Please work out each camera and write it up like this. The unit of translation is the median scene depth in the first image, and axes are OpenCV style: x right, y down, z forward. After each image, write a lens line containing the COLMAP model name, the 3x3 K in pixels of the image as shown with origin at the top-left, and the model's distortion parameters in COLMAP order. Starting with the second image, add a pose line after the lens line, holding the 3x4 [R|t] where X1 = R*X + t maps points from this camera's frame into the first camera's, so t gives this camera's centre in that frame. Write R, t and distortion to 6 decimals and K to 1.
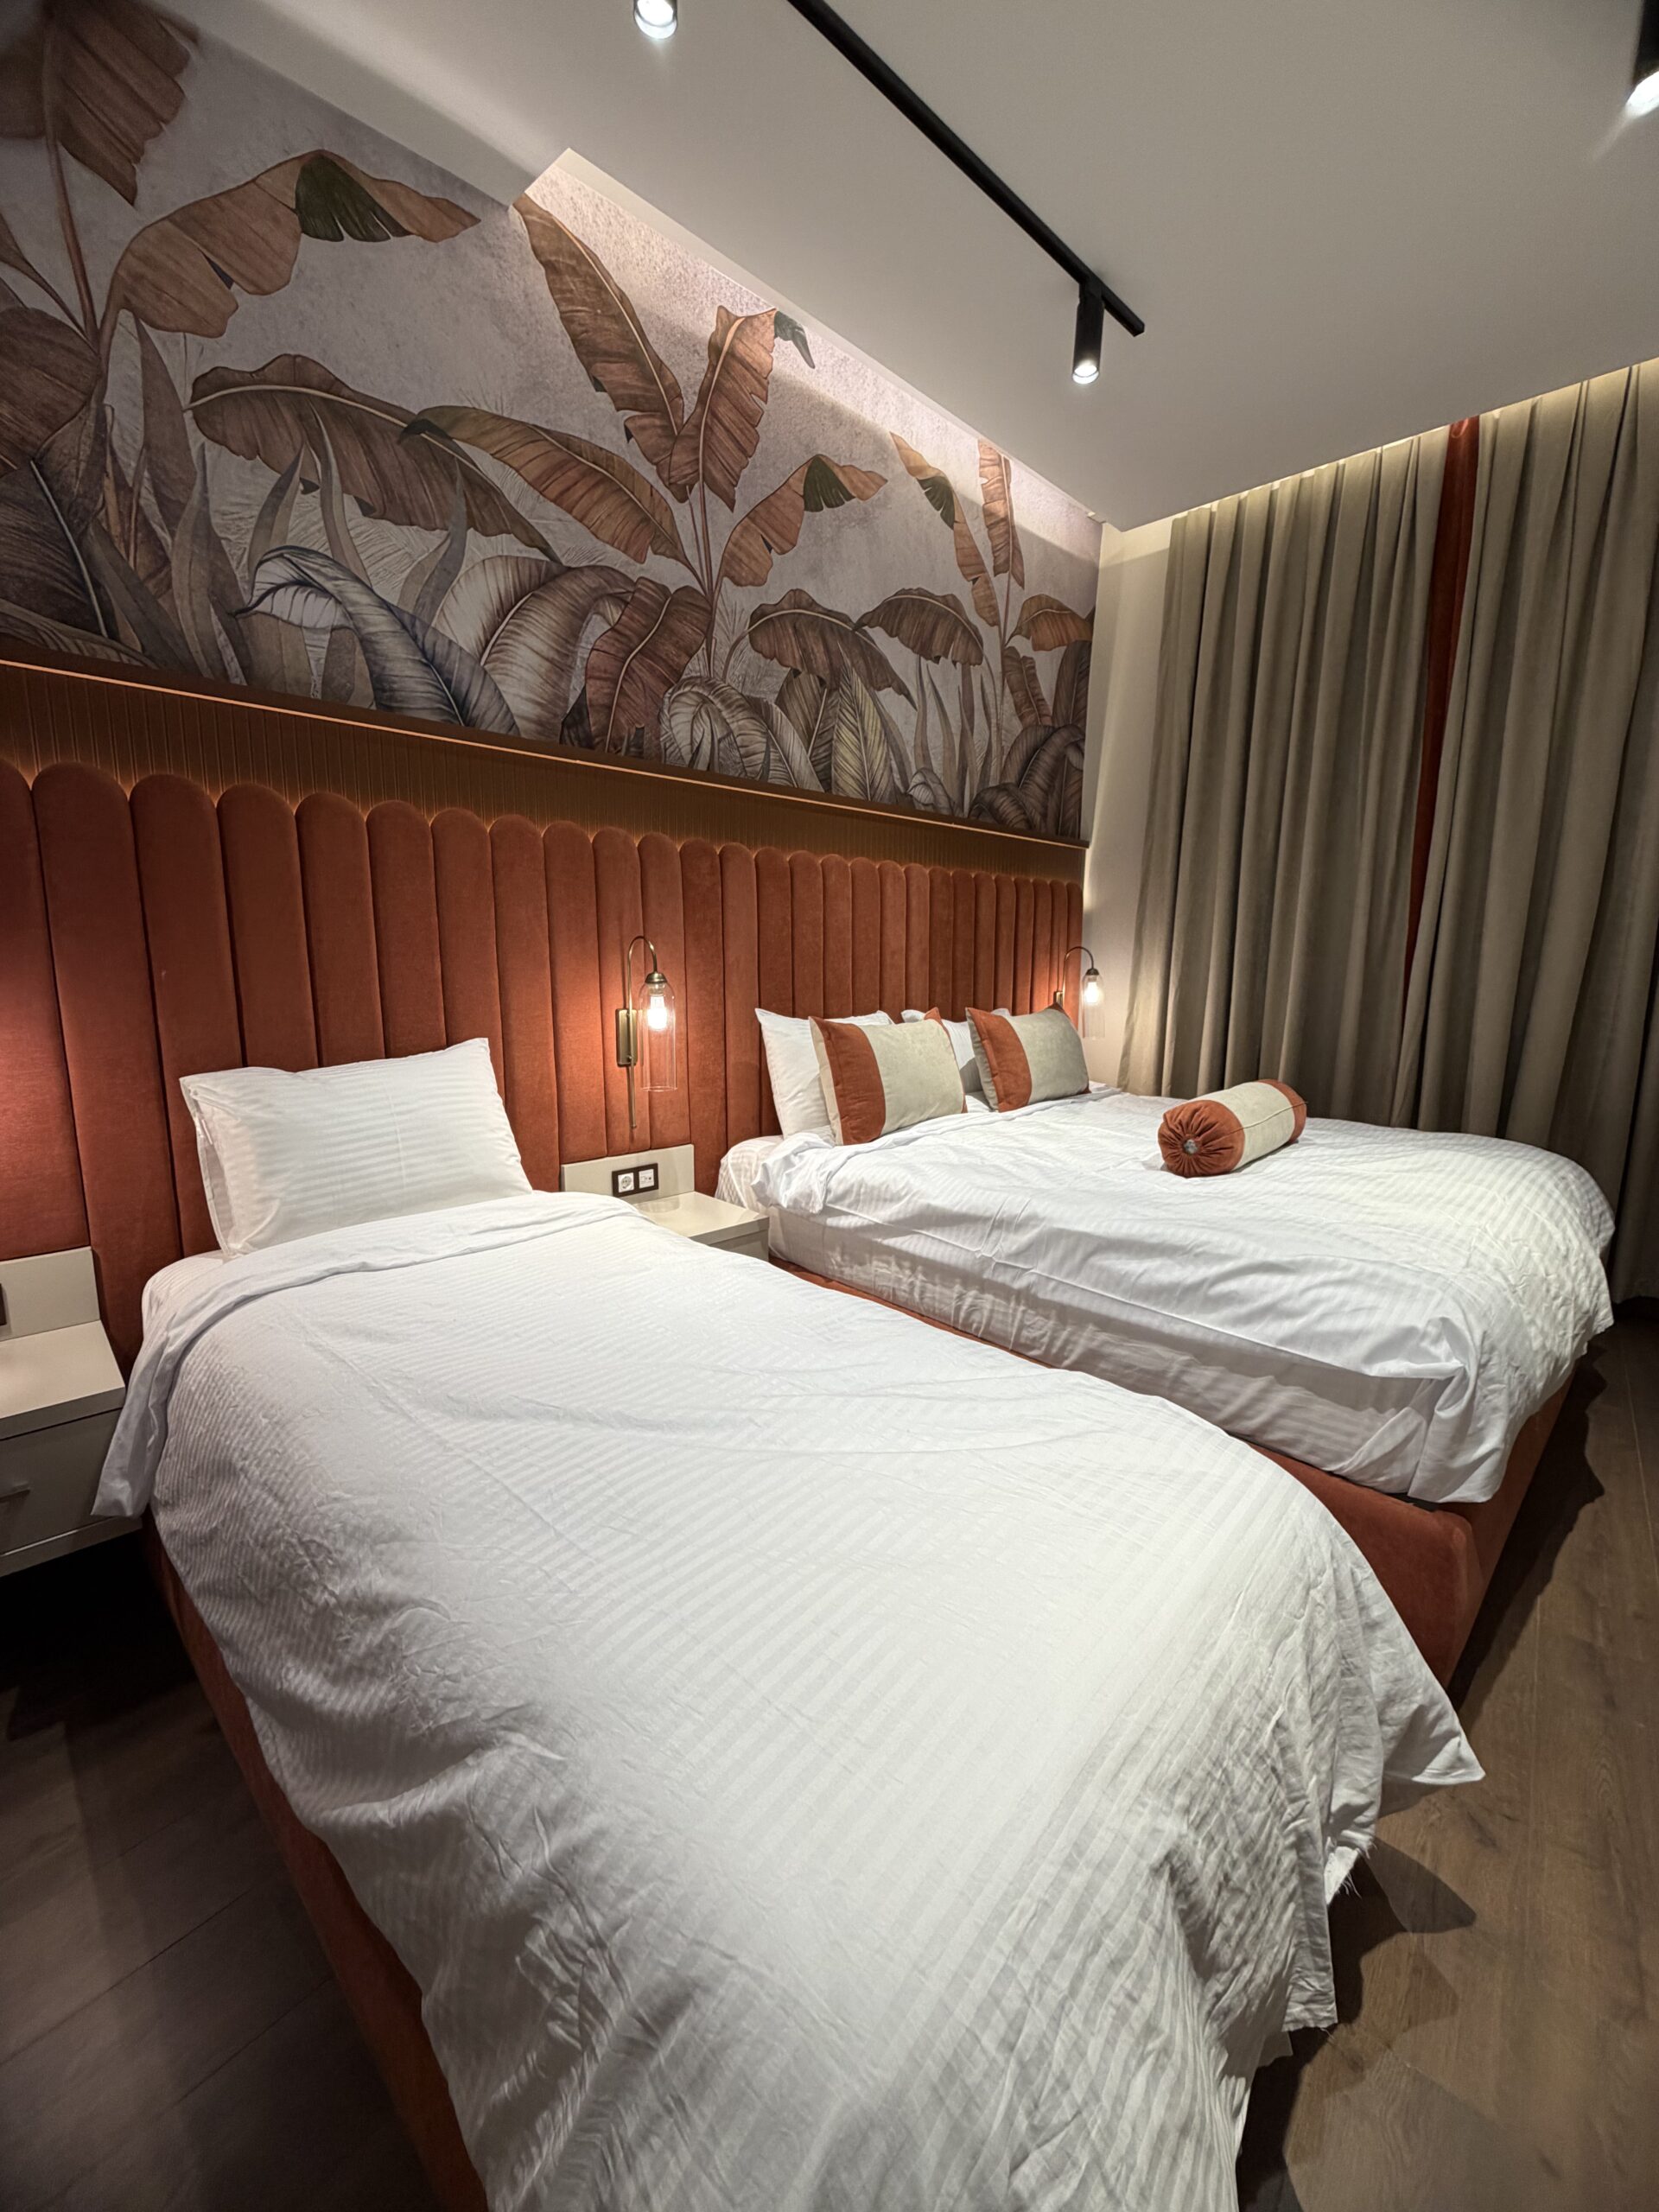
lens RADIAL K [[881.4, 0, 831.4], [0, 881.4, 1099.4], [0, 0, 1]] dist [-0.000681, -0.002737]
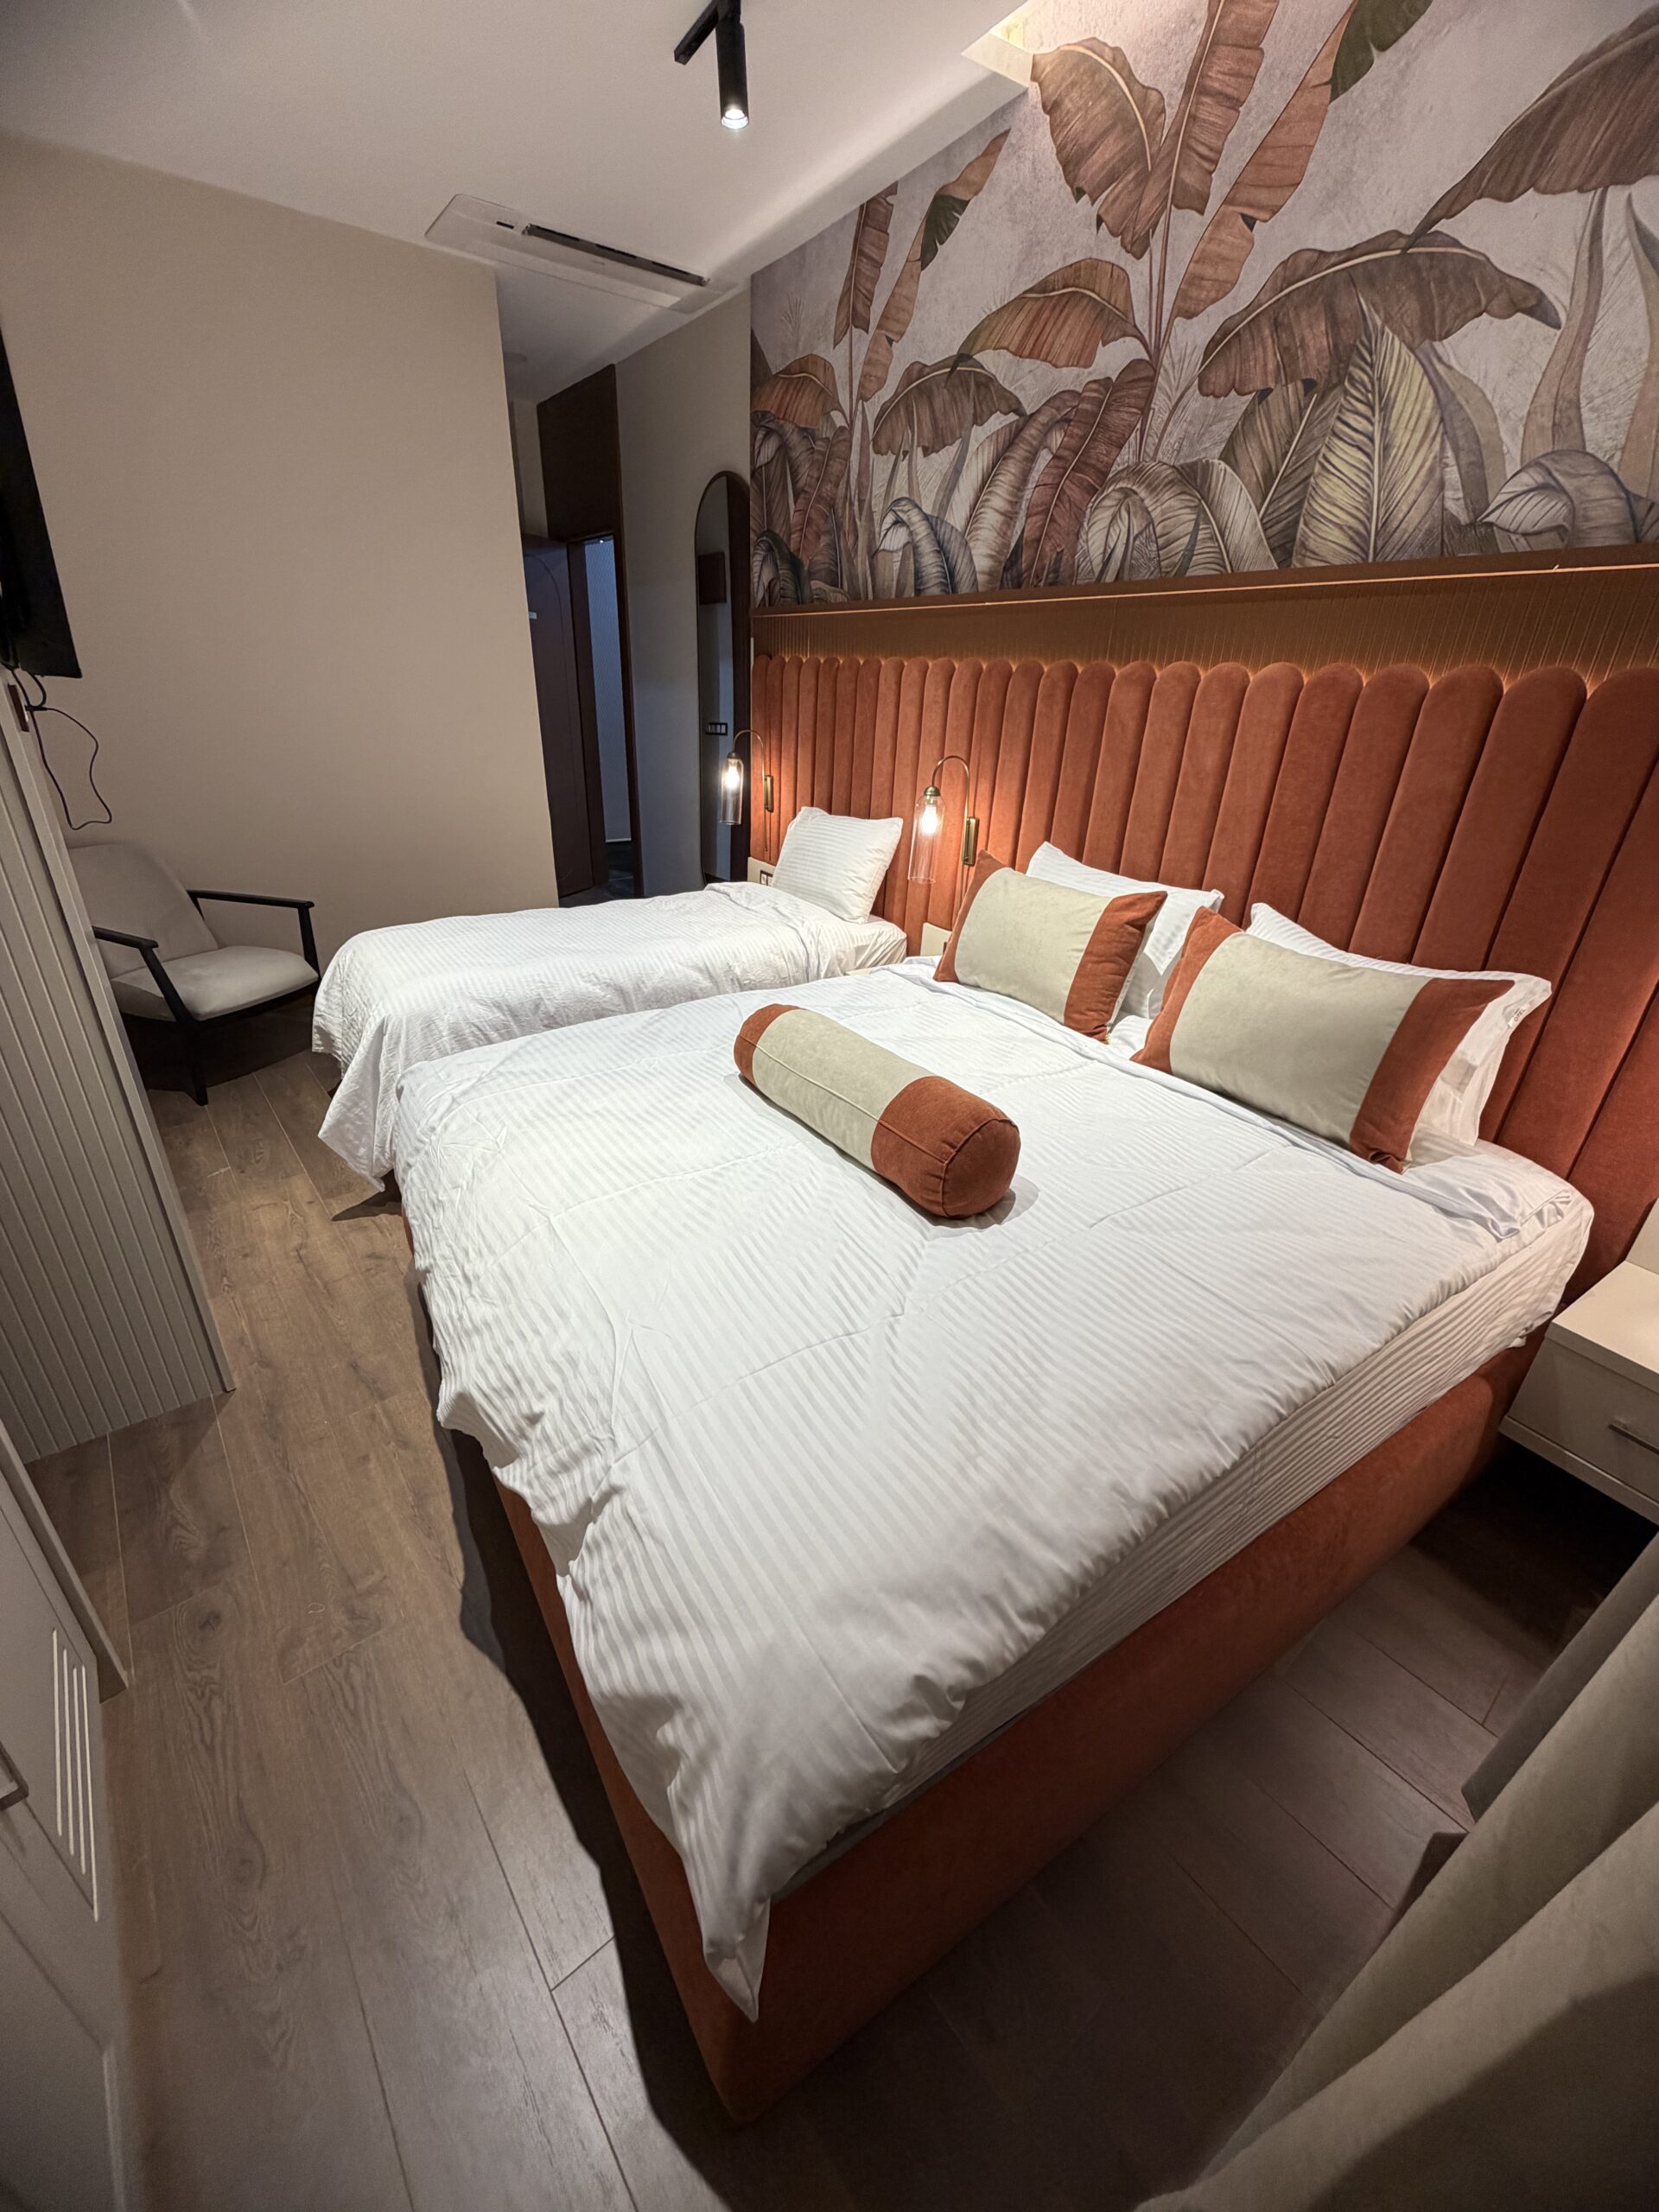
lens RADIAL K [[881.4, 0, 831.4], [0, 881.4, 1099.4], [0, 0, 1]] dist [-0.000681, -0.002737]
pose [[-0.202114, 0.409574, -0.889606, 1.248669], [-0.197328, 0.872693, 0.446619, -0.316847], [0.959277, 0.265812, -0.095563, 1.208387]]
